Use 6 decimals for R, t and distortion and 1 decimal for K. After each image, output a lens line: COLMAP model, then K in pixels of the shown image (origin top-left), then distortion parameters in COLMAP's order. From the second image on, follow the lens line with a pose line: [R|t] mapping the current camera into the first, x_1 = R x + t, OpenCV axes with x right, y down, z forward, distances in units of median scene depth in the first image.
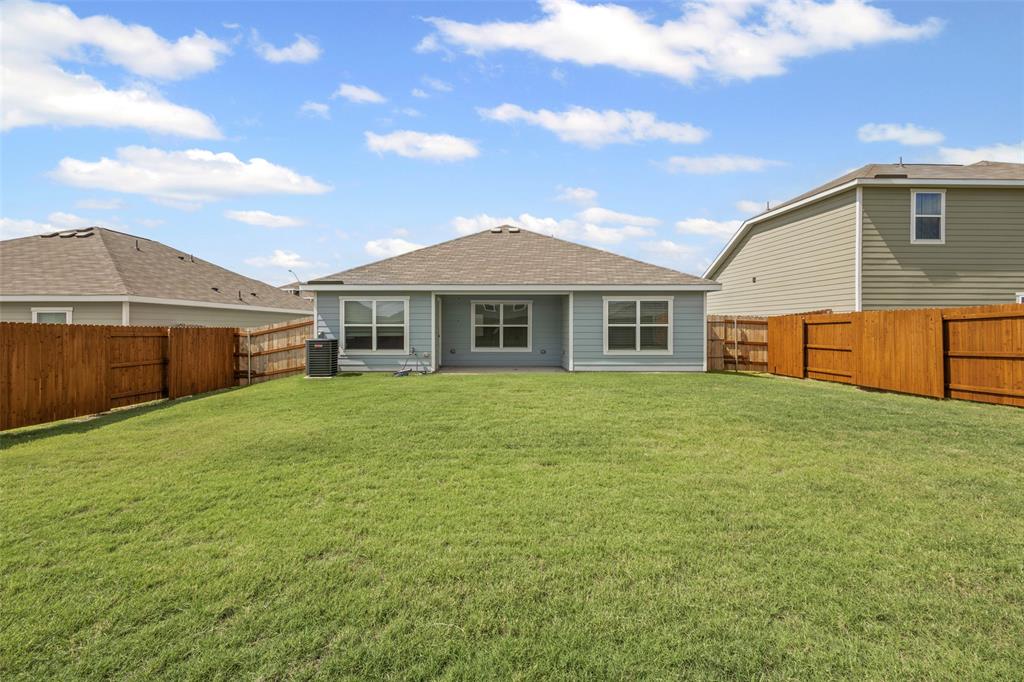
lens RADIAL K [[470.3, 0, 507.8], [0, 470.3, 331.6], [0, 0, 1]] dist [0.002383, 0.000071]
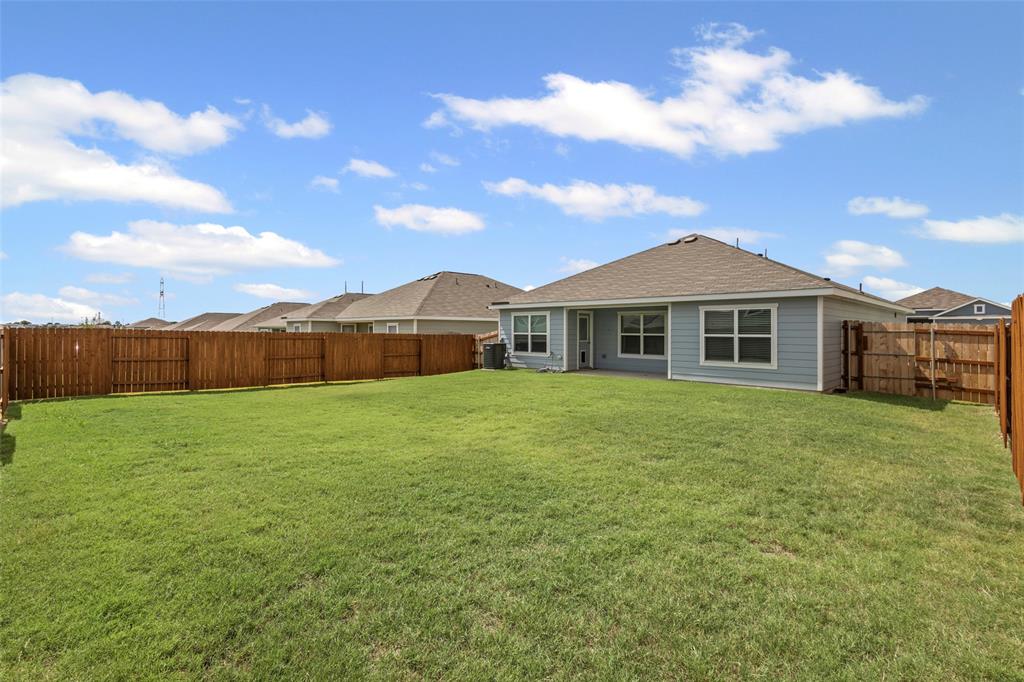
lens RADIAL K [[470.3, 0, 507.8], [0, 470.3, 331.6], [0, 0, 1]] dist [0.002383, 0.000071]
pose [[0.711020, 0.003960, -0.703160, 0.610812], [-0.011507, 0.999916, -0.006004, -0.010639], [0.703077, 0.012360, 0.711006, 0.009501]]
